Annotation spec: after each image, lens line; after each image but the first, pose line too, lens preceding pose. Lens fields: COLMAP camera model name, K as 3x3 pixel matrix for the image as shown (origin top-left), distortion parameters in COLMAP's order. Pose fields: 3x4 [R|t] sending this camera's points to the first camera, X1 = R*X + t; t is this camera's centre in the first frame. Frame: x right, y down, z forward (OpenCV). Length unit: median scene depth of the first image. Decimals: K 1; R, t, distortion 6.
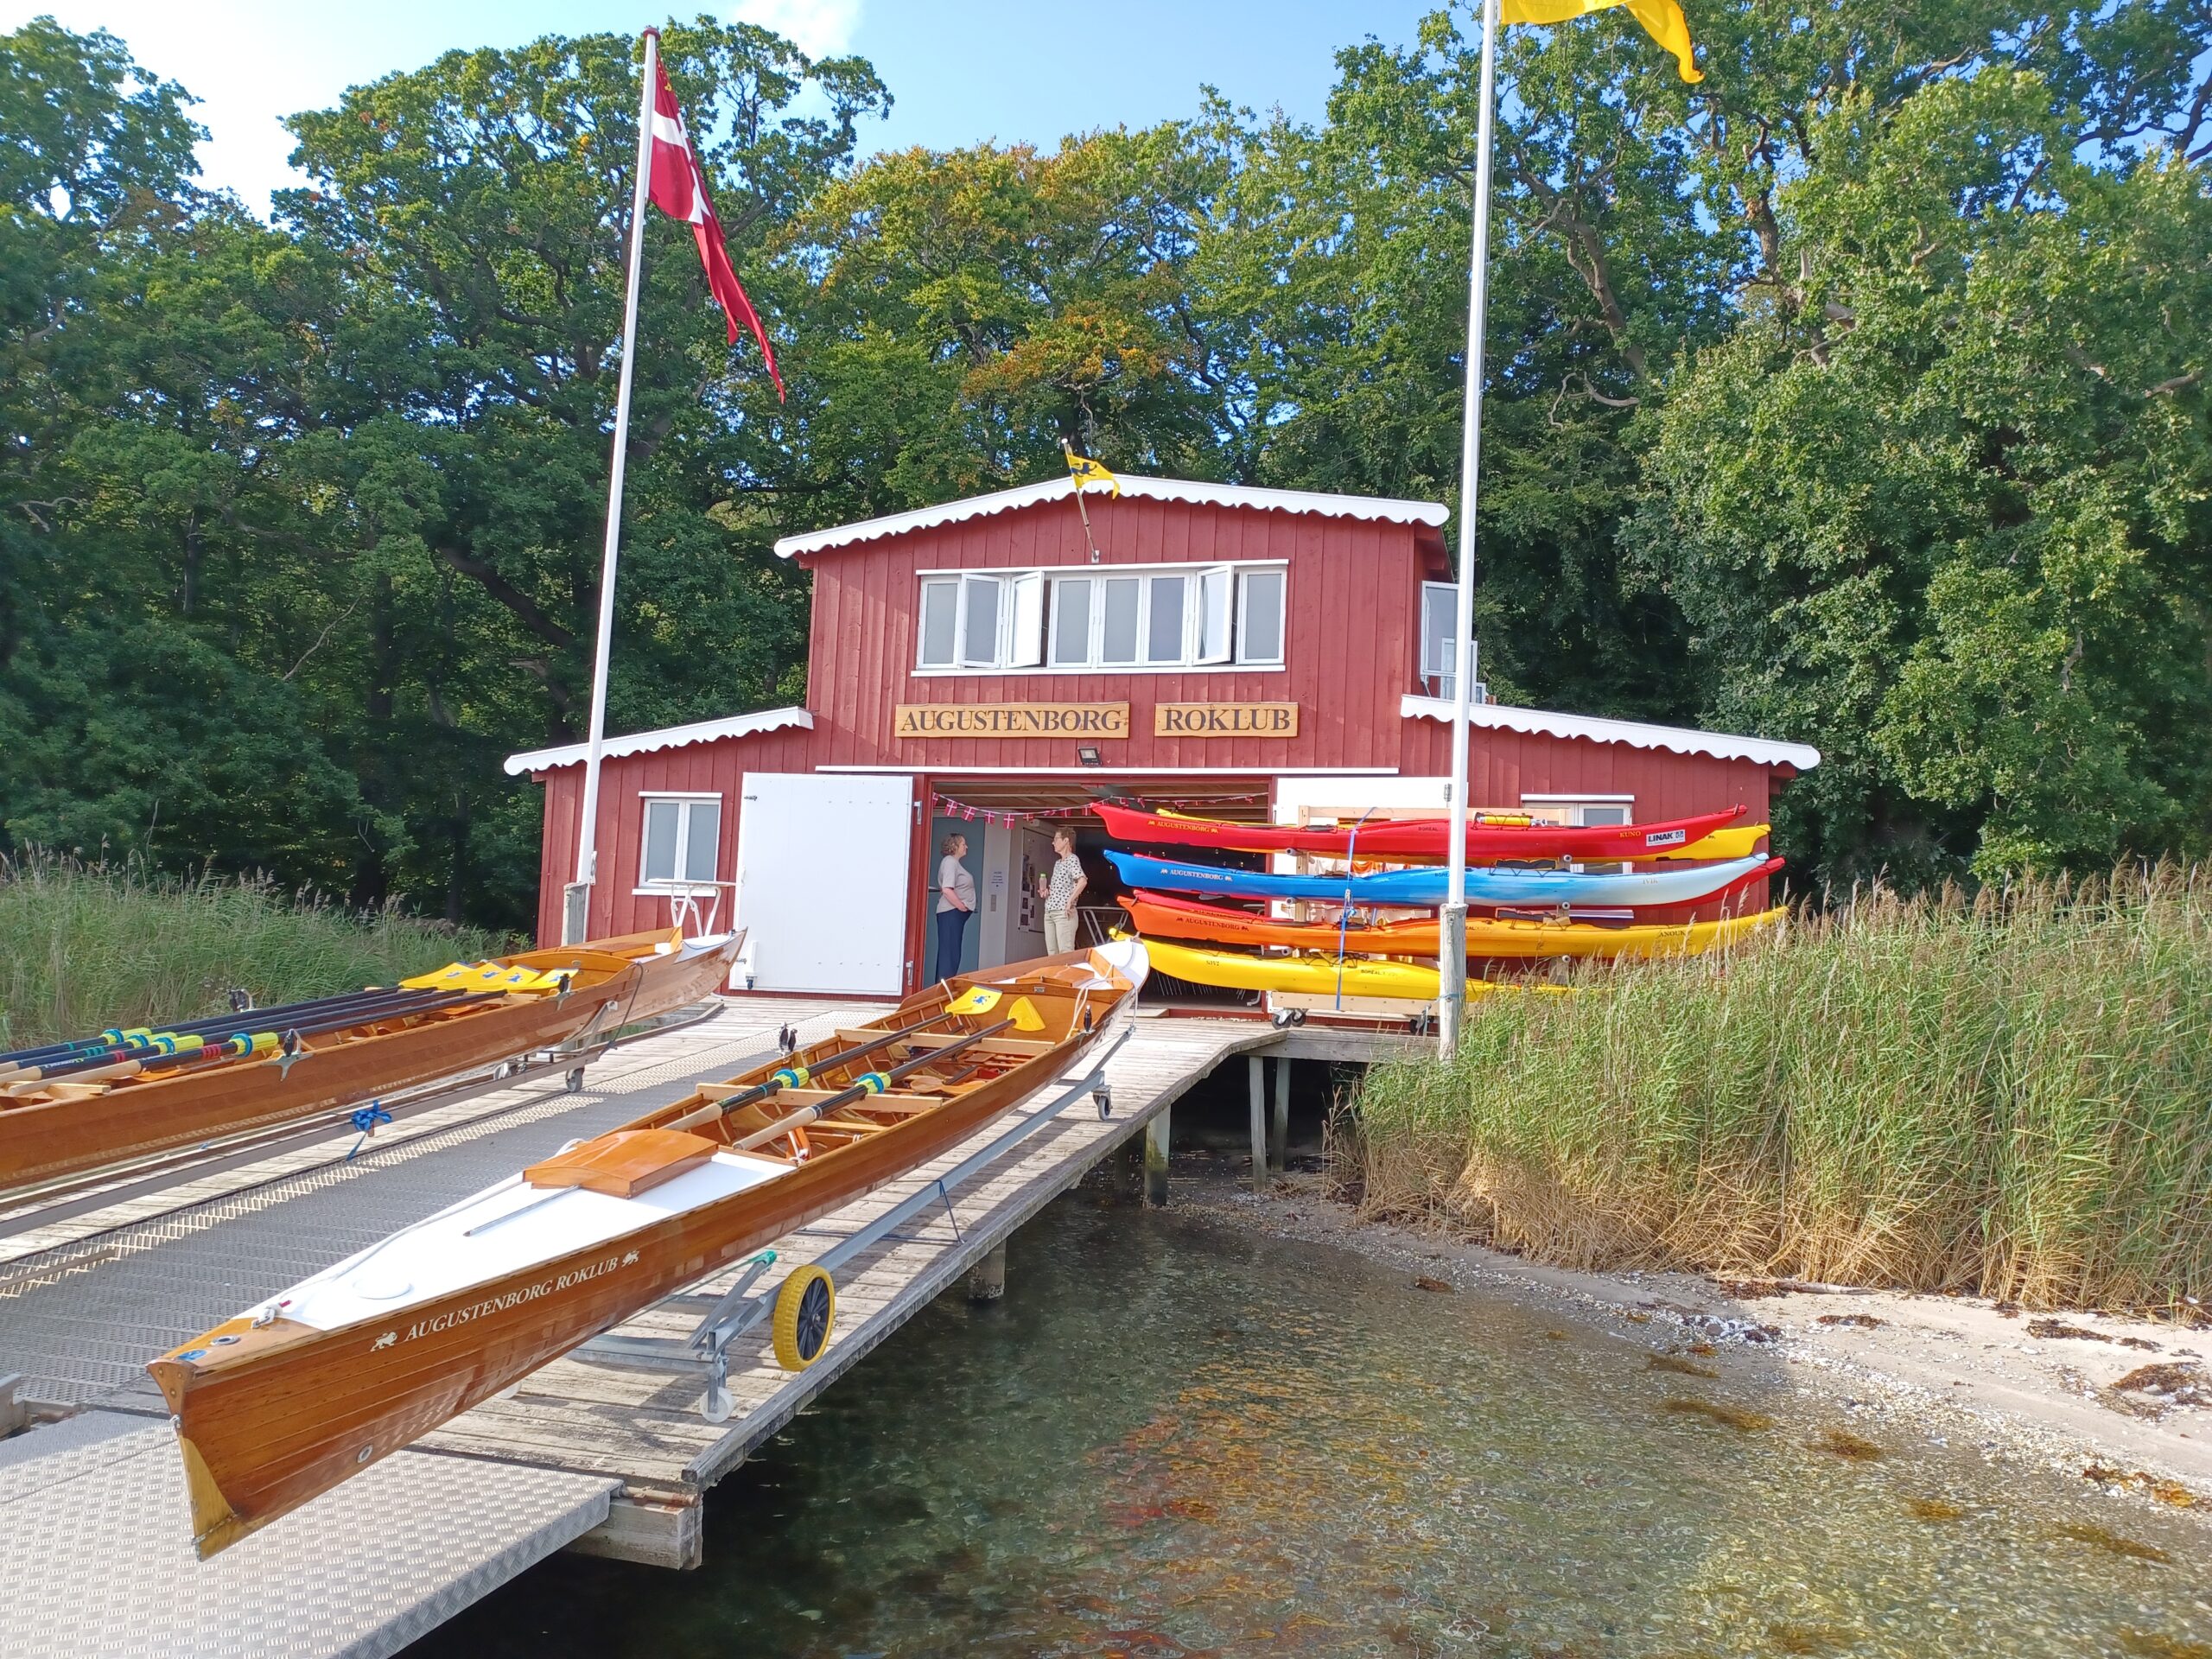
lens RADIAL K [[1595.4, 0, 1081.1], [0, 1595.4, 813.6], [0, 0, 1]] dist [0.064877, -0.002970]
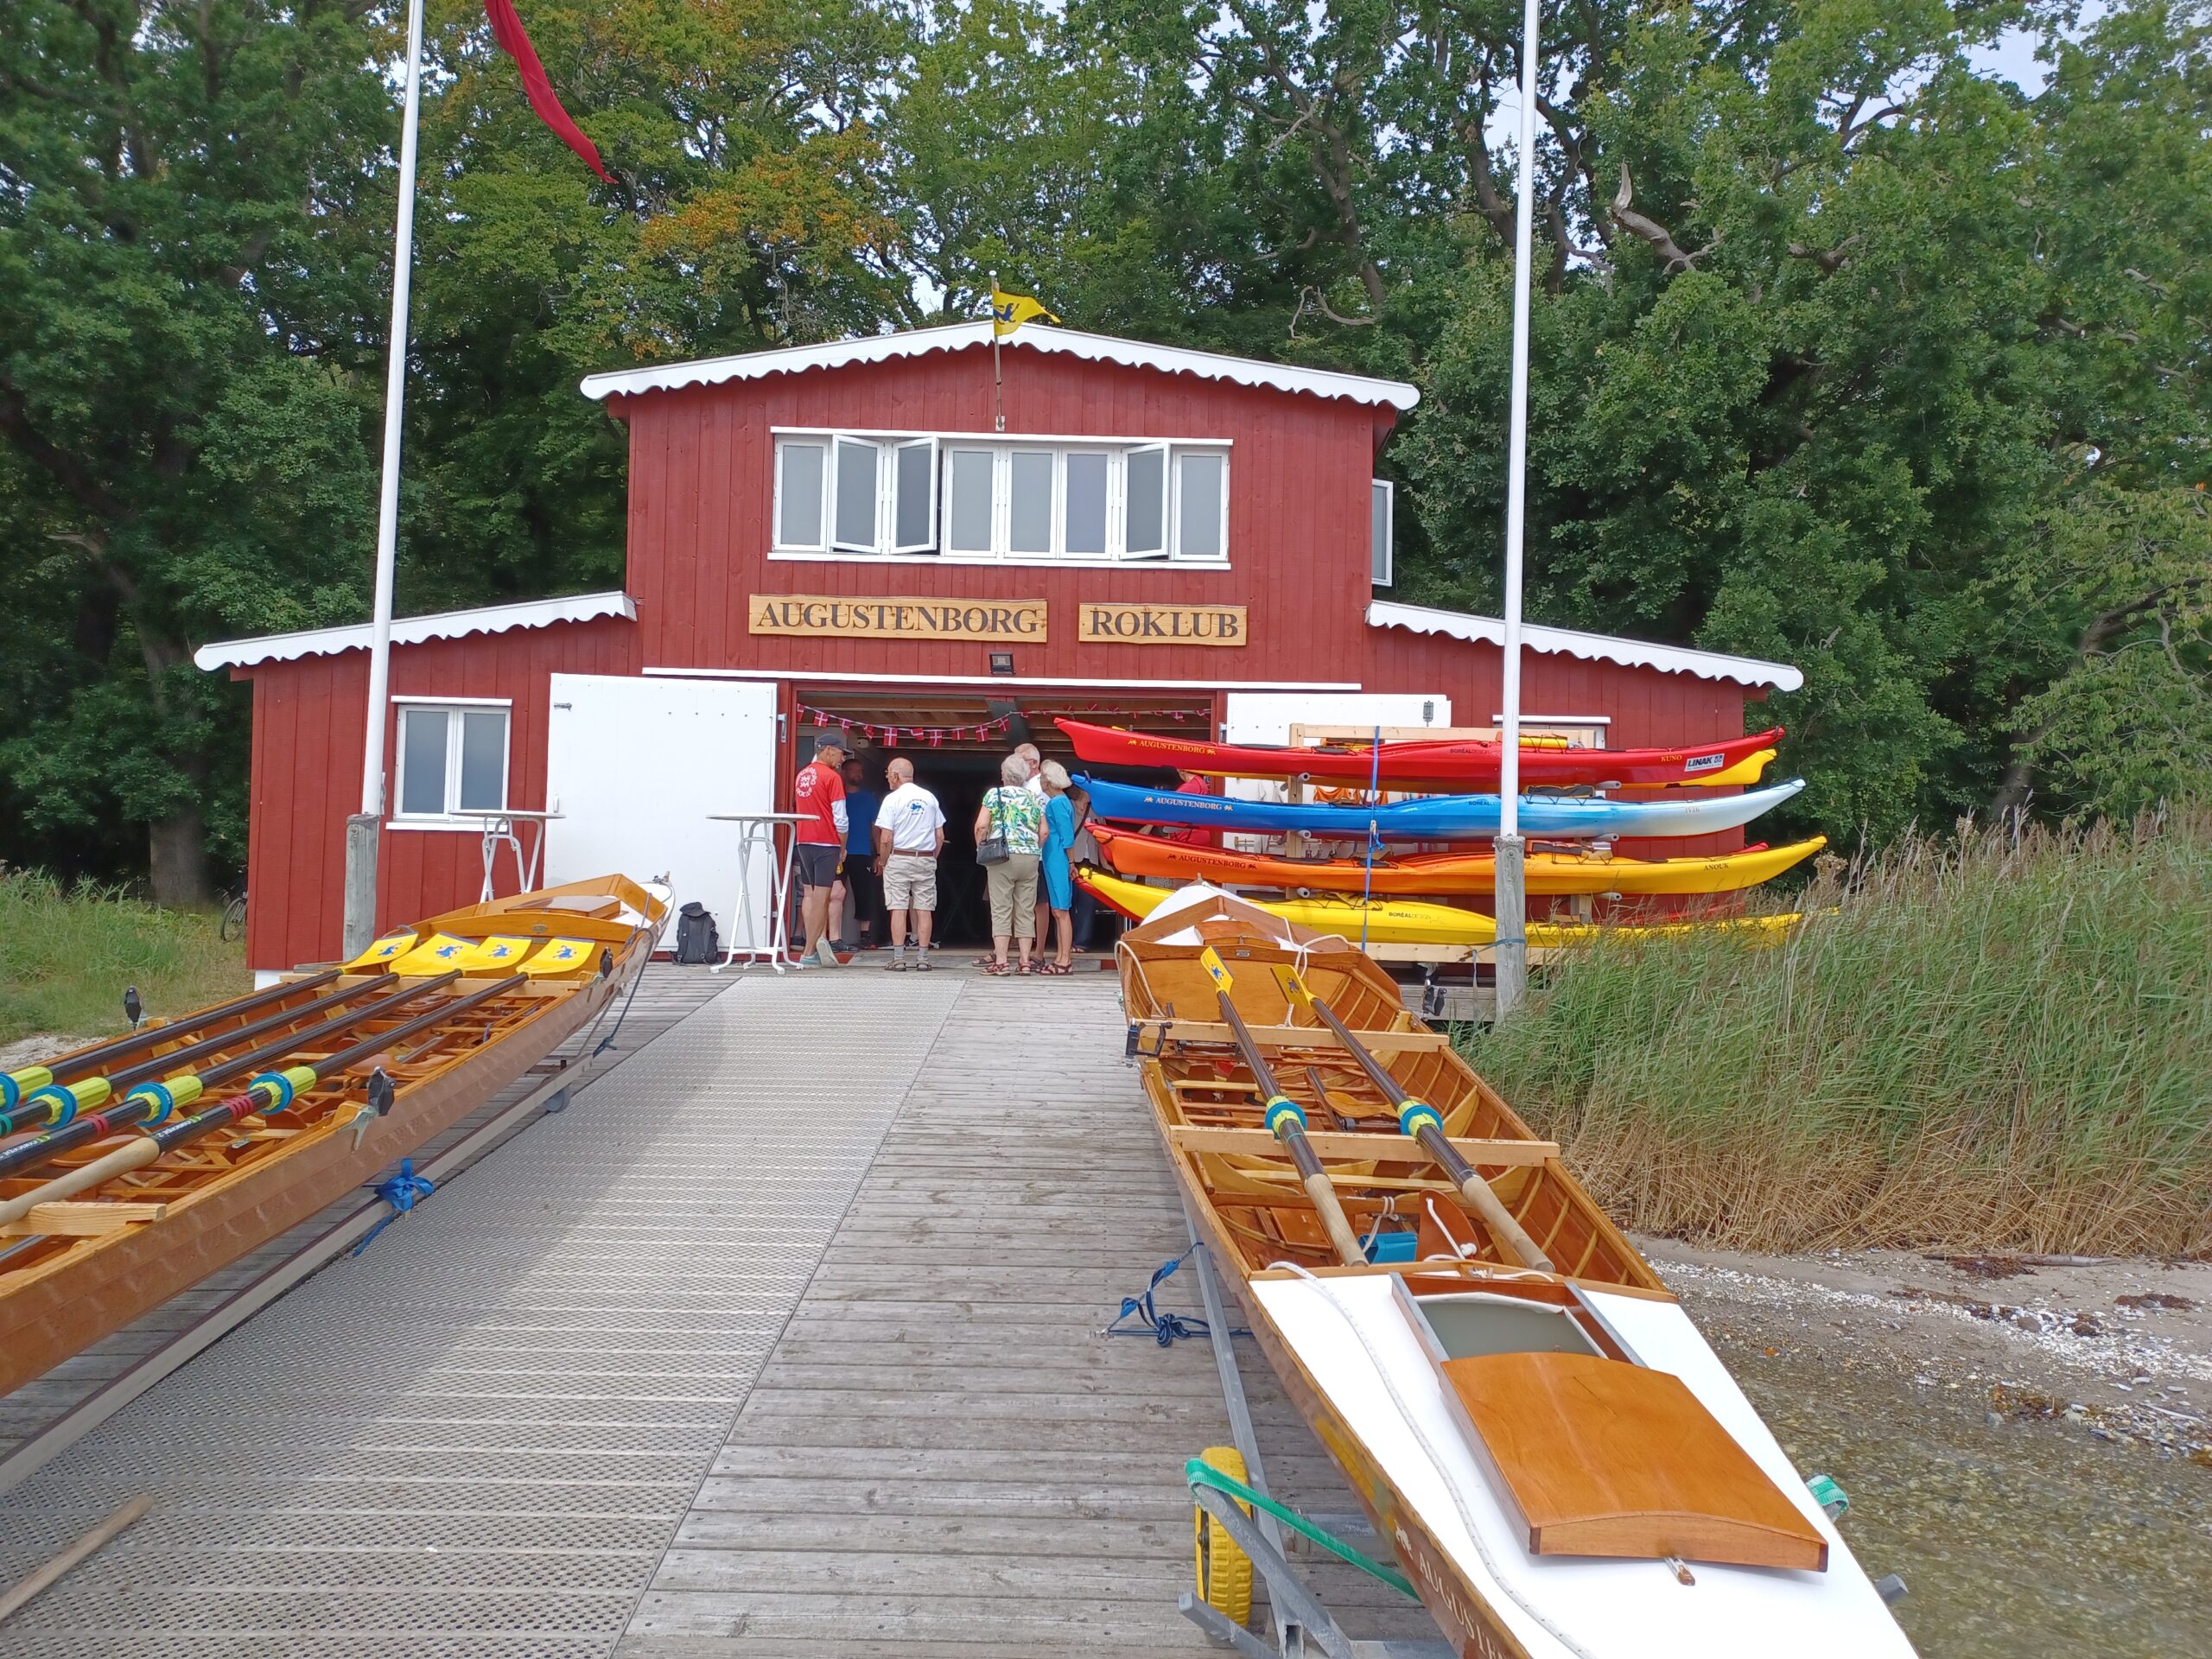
lens RADIAL K [[1585.5, 0, 1090.2], [0, 1585.5, 838.6], [0, 0, 1]] dist [0.082543, -0.070114]
pose [[0.961238, -0.006963, 0.275631, -0.179929], [-0.010097, 0.998122, 0.060425, 0.005306], [-0.275534, -0.060866, 0.959362, 0.174712]]
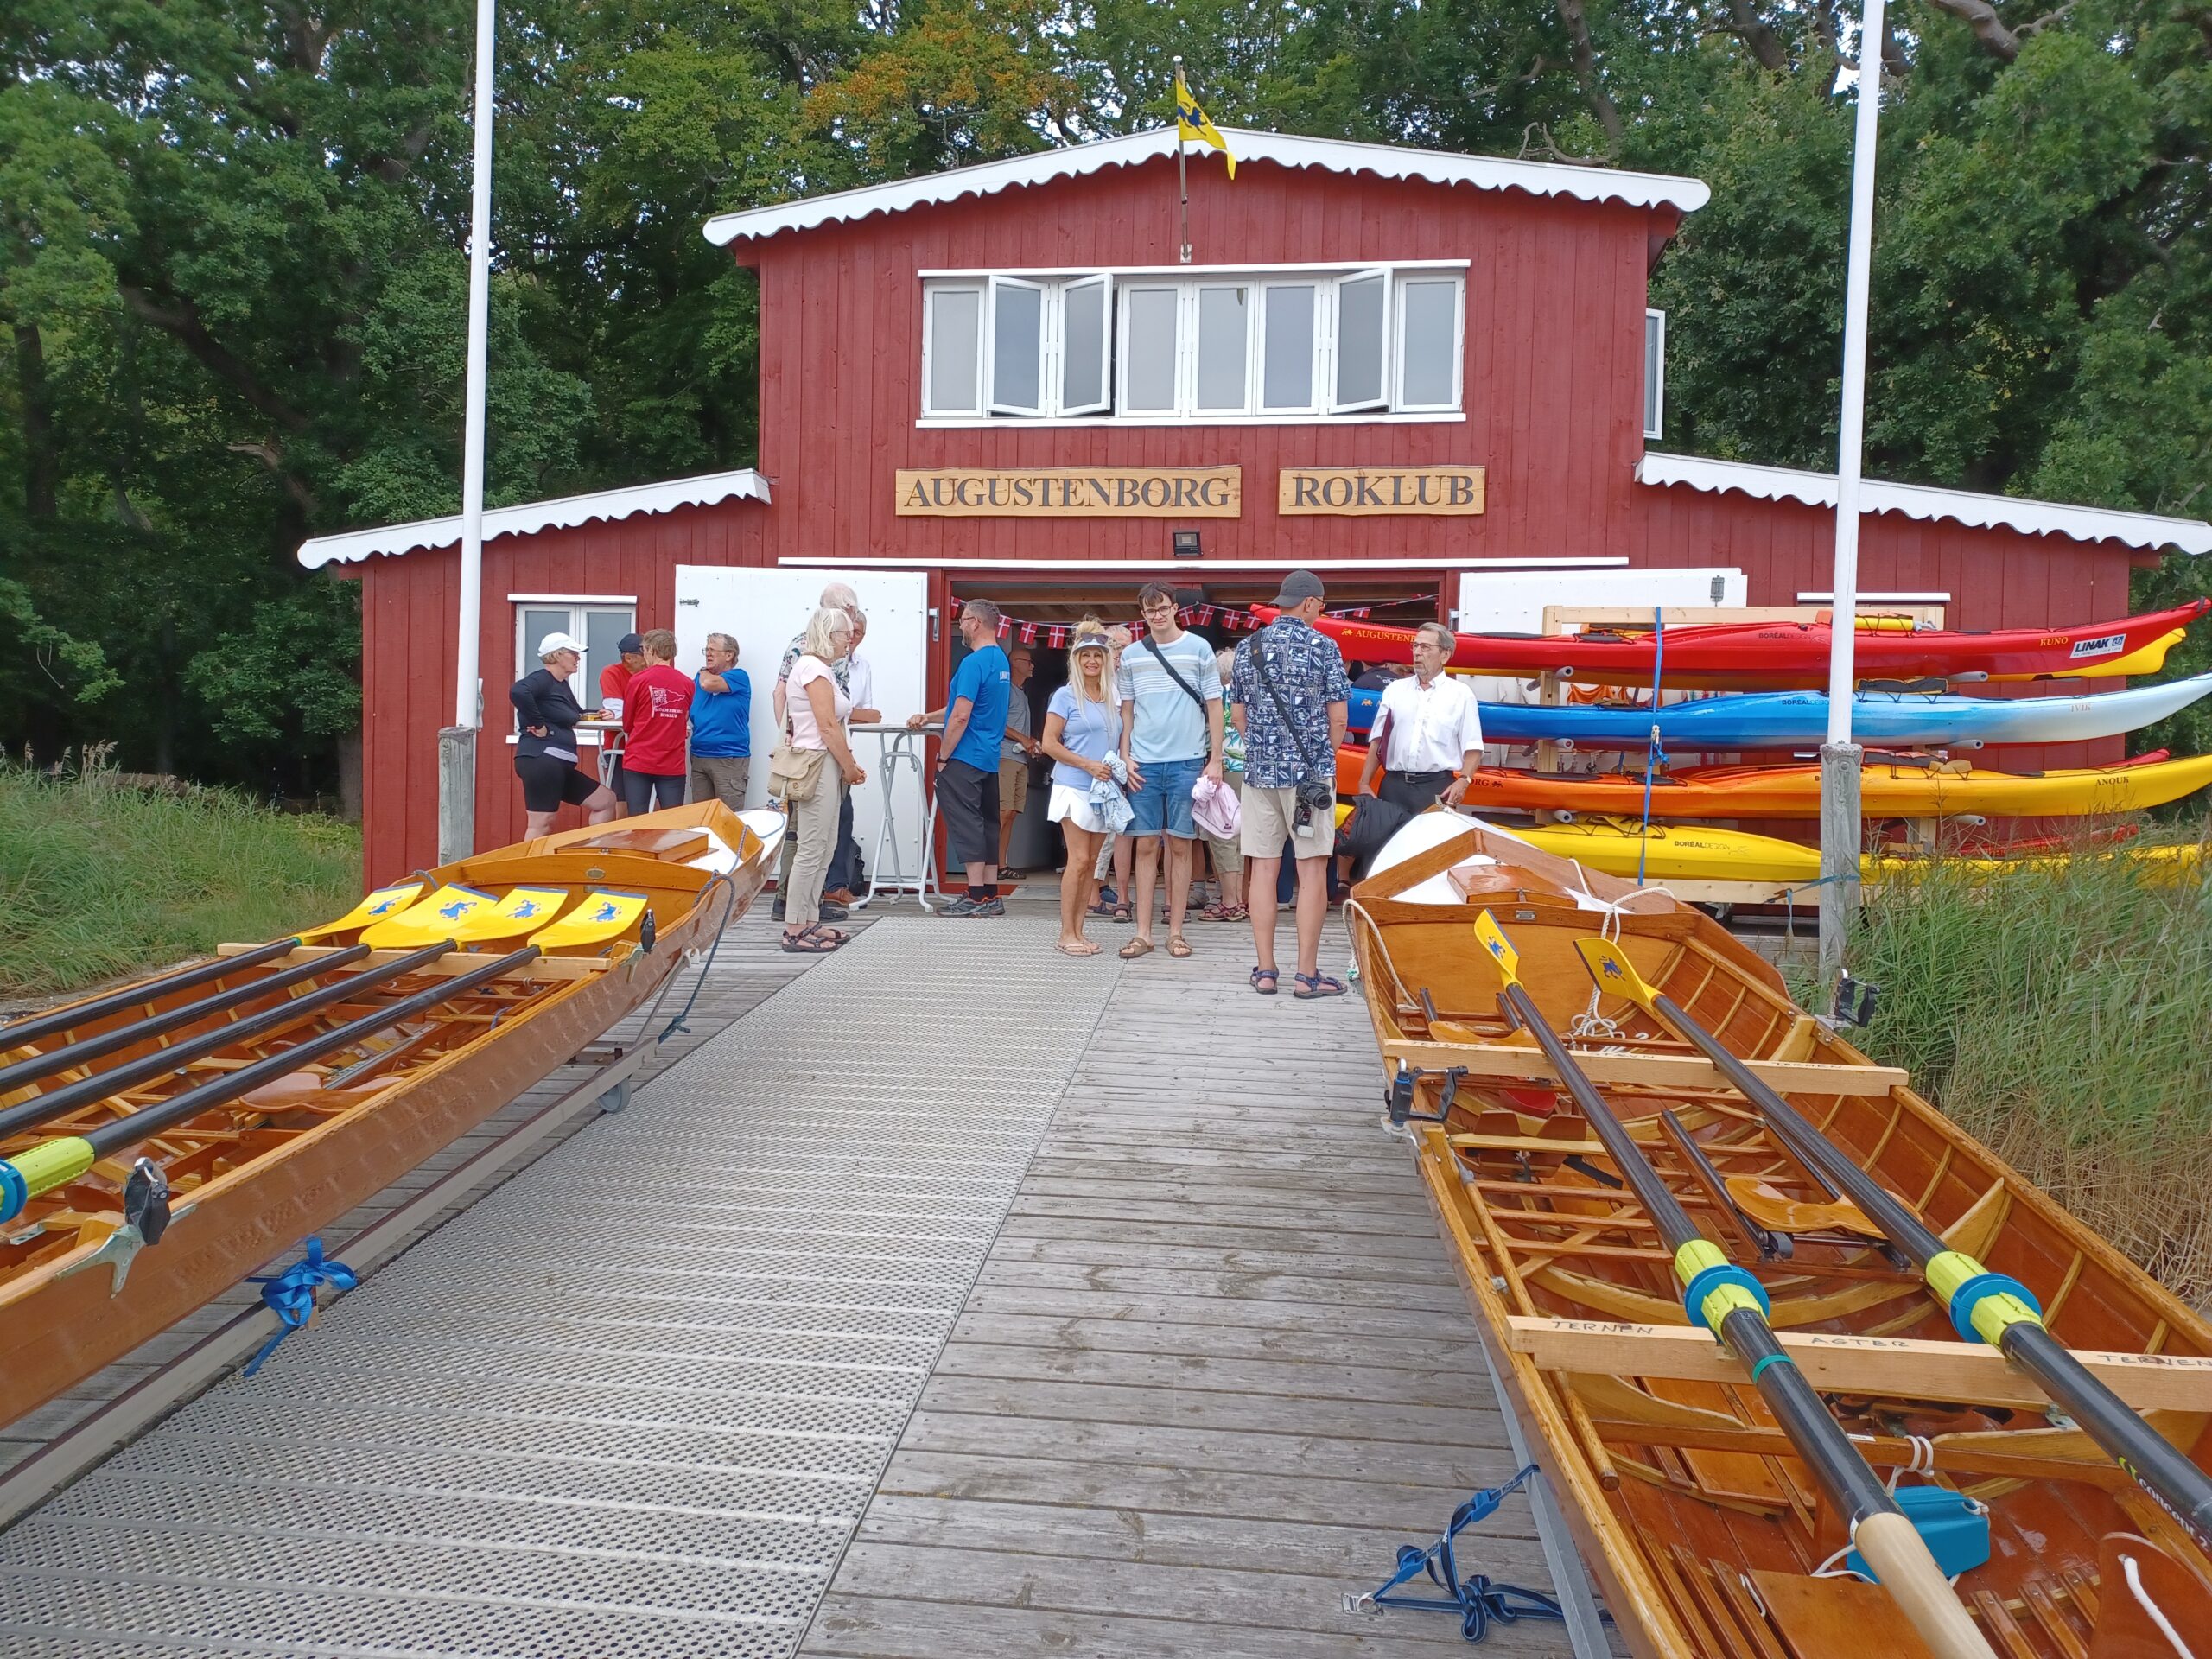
lens RADIAL K [[1585.5, 0, 1090.2], [0, 1585.5, 838.6], [0, 0, 1]] dist [0.082543, -0.070114]
pose [[0.986708, -0.022286, 0.160968, -0.153333], [0.003083, 0.992940, 0.118574, 0.010659], [-0.162475, -0.116502, 0.979811, 0.291983]]
